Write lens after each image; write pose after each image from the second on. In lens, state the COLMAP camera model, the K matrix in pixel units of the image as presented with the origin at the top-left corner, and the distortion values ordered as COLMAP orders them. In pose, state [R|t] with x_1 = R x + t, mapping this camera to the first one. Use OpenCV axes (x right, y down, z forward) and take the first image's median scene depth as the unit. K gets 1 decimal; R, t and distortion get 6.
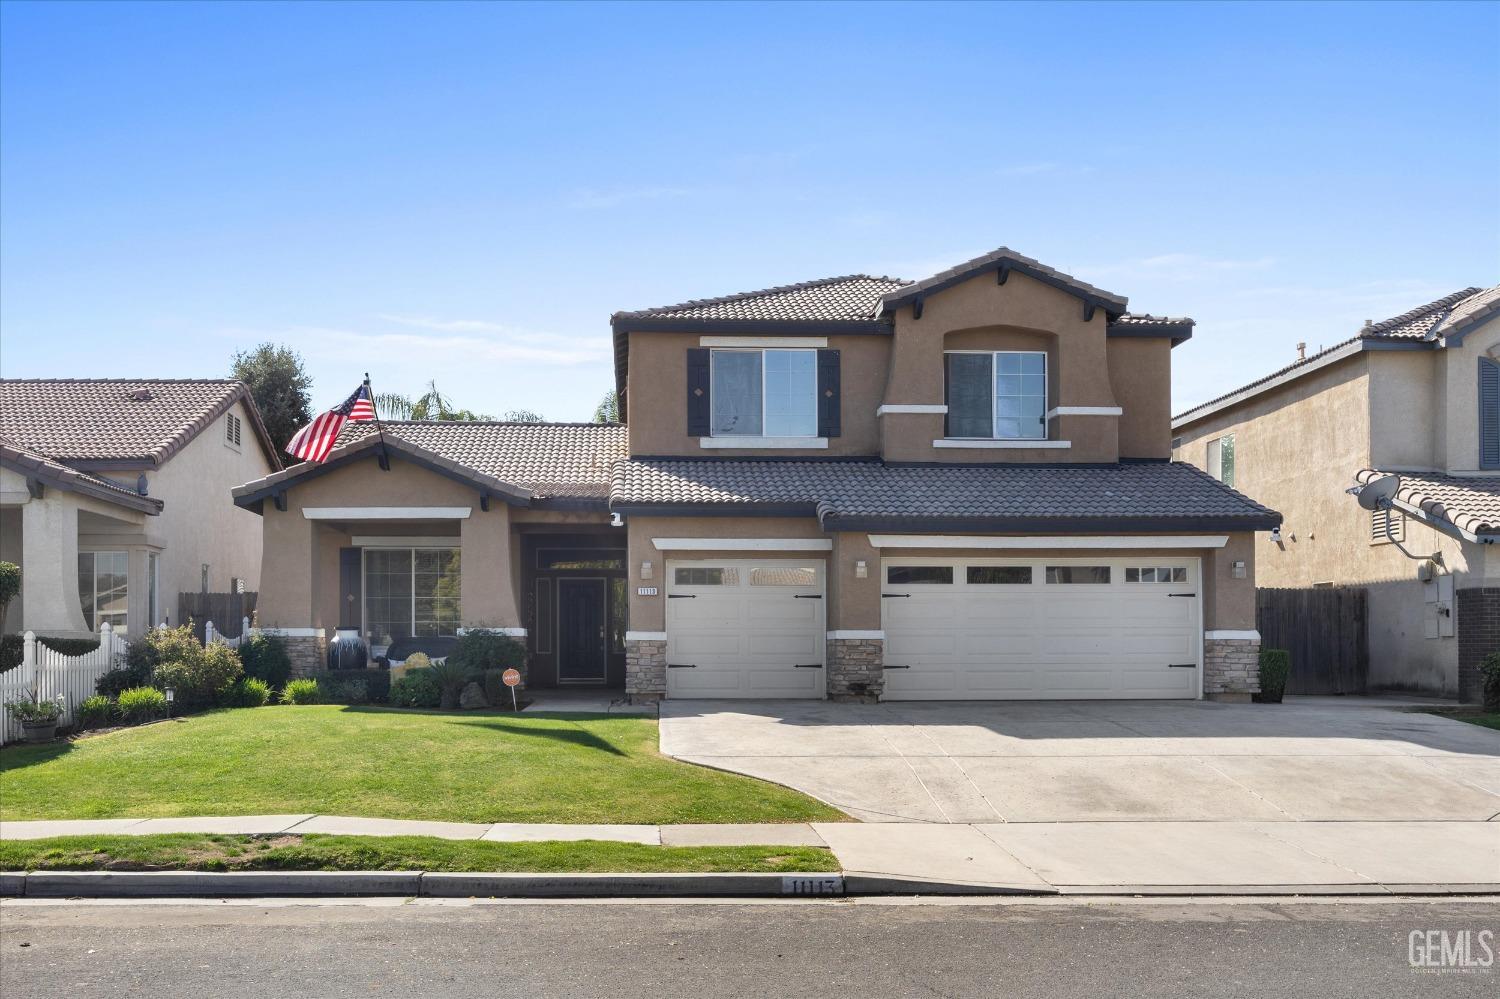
lens RADIAL K [[1463.7, 0, 699.1], [0, 1463.7, 638.7], [0, 0, 1]] dist [-0.009846, 0.014013]
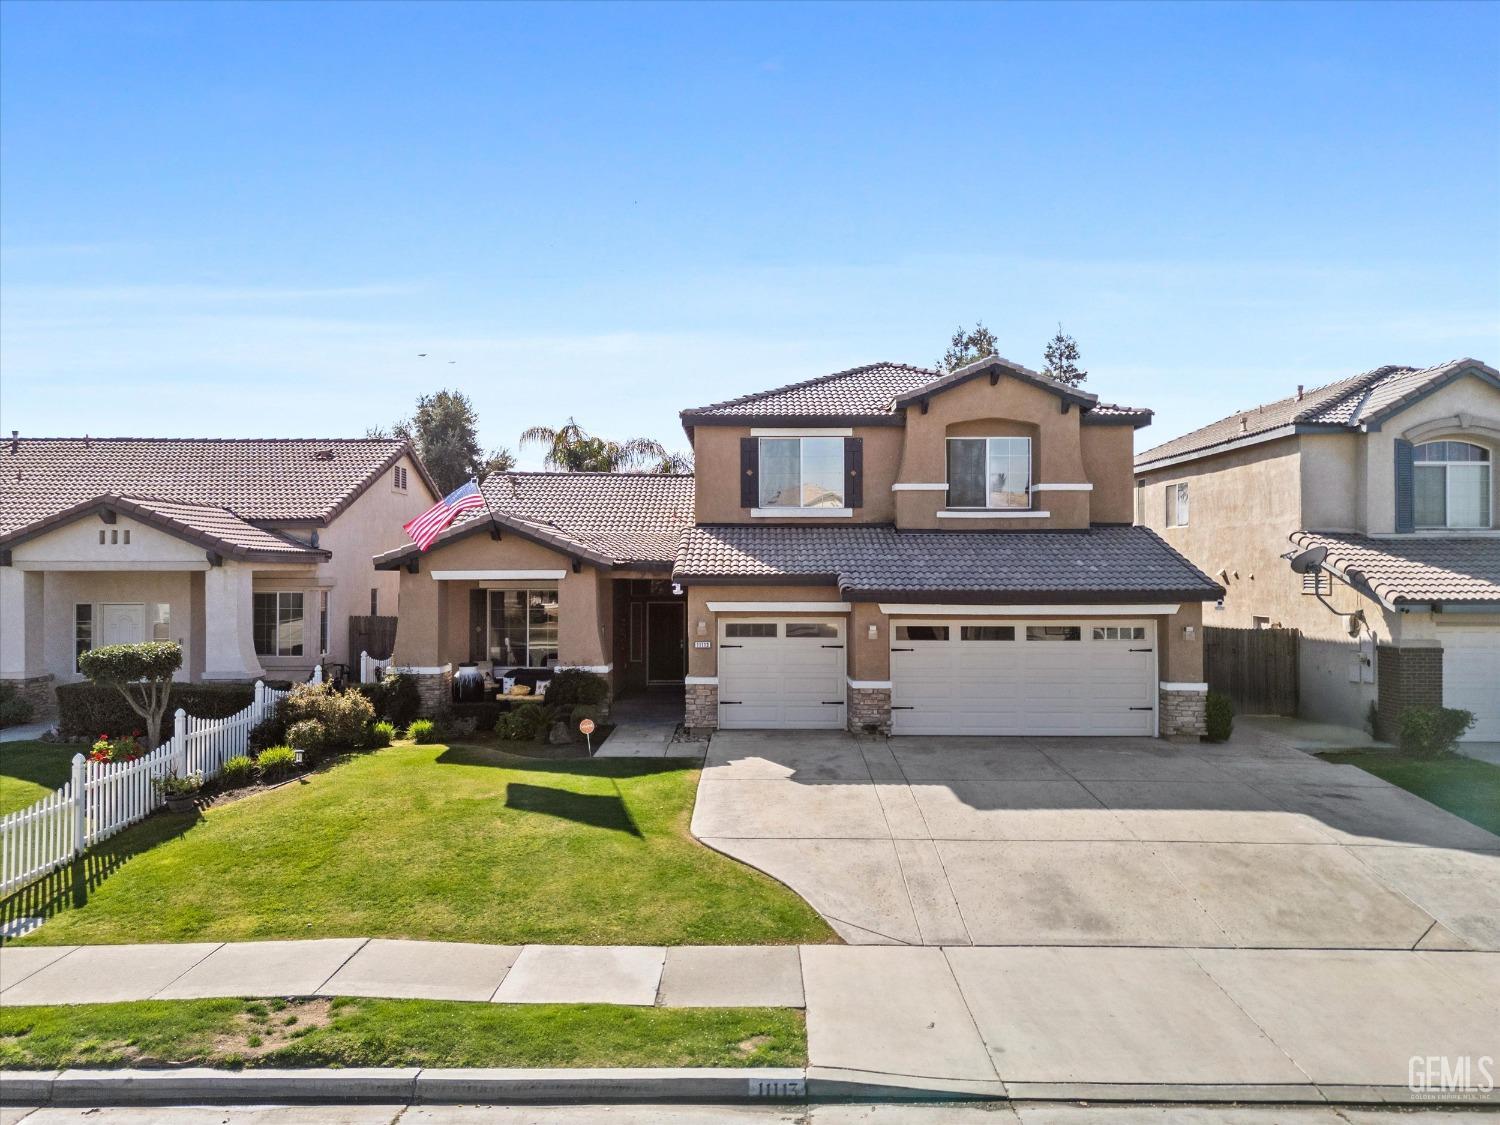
lens RADIAL K [[1061.4, 0, 756.5], [0, 1061.4, 559.0], [0, 0, 1]] dist [0.075695, -0.070960]
pose [[0.999330, 0.000484, -0.036605, 0.041030], [-0.000394, 0.999997, 0.002481, -0.100871], [0.036606, -0.002465, 0.999327, 0.092780]]
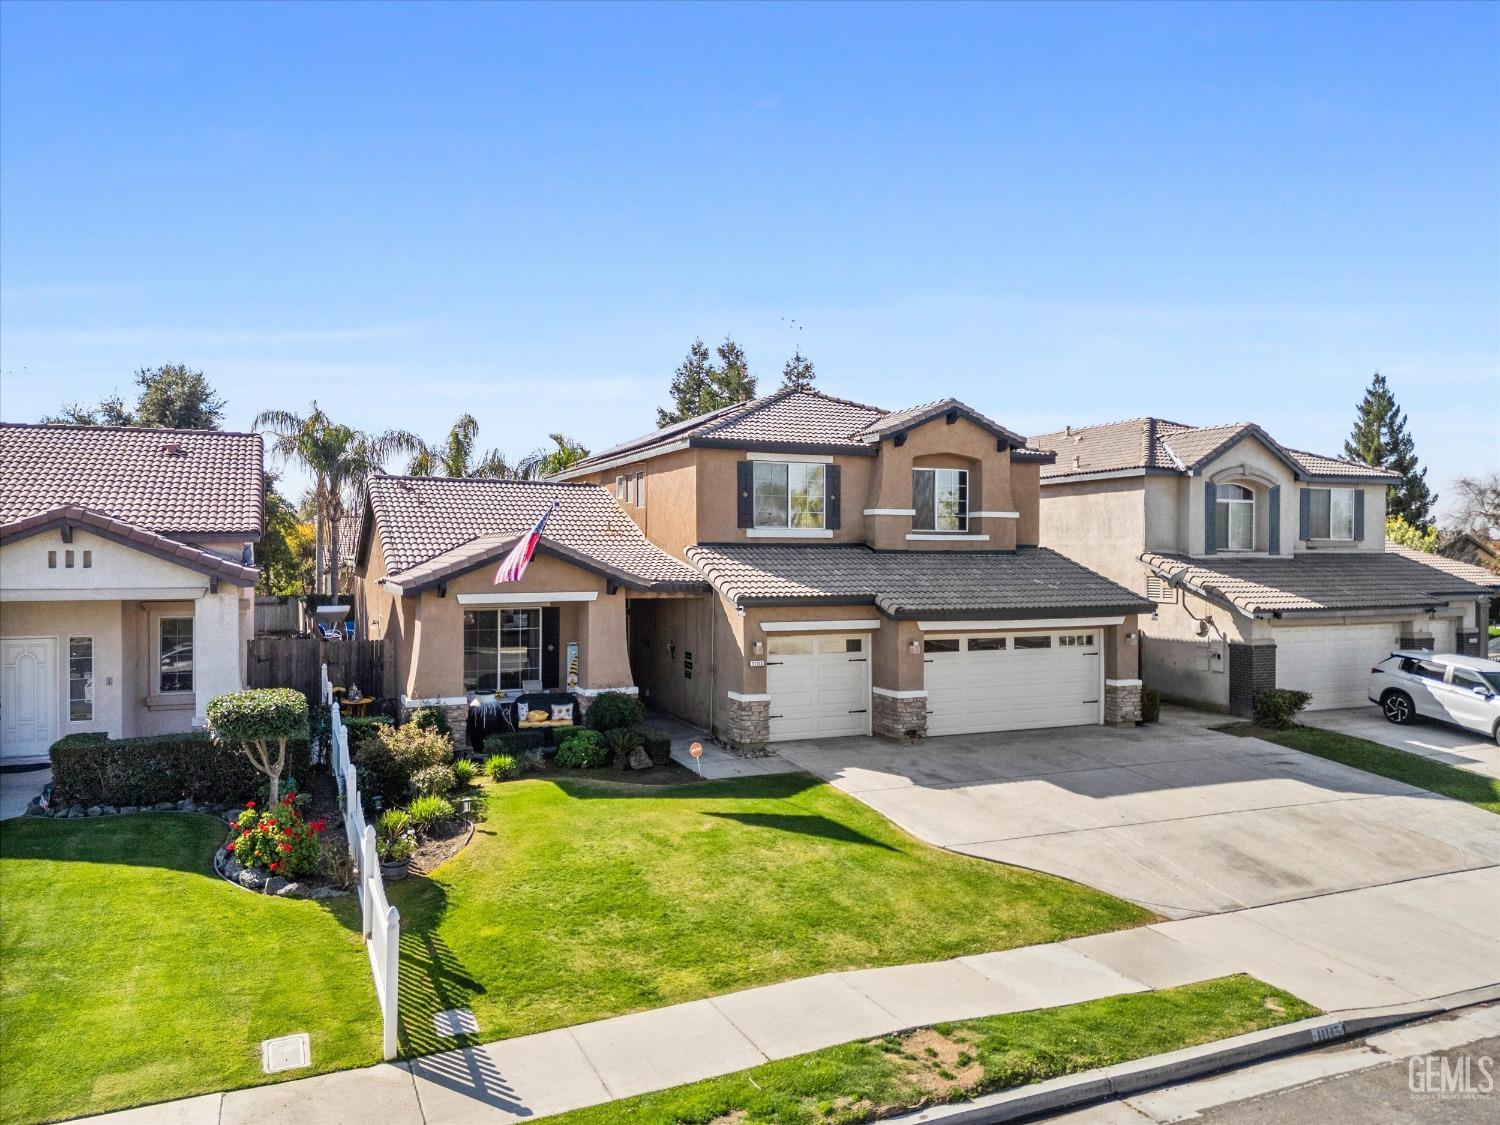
lens RADIAL K [[1061.4, 0, 756.5], [0, 1061.4, 559.0], [0, 0, 1]] dist [0.075695, -0.070960]
pose [[0.927552, 0.001191, 0.373692, -0.363656], [-0.007698, 0.999844, 0.015921, -0.131620], [-0.373615, -0.017644, 0.927416, 0.116465]]
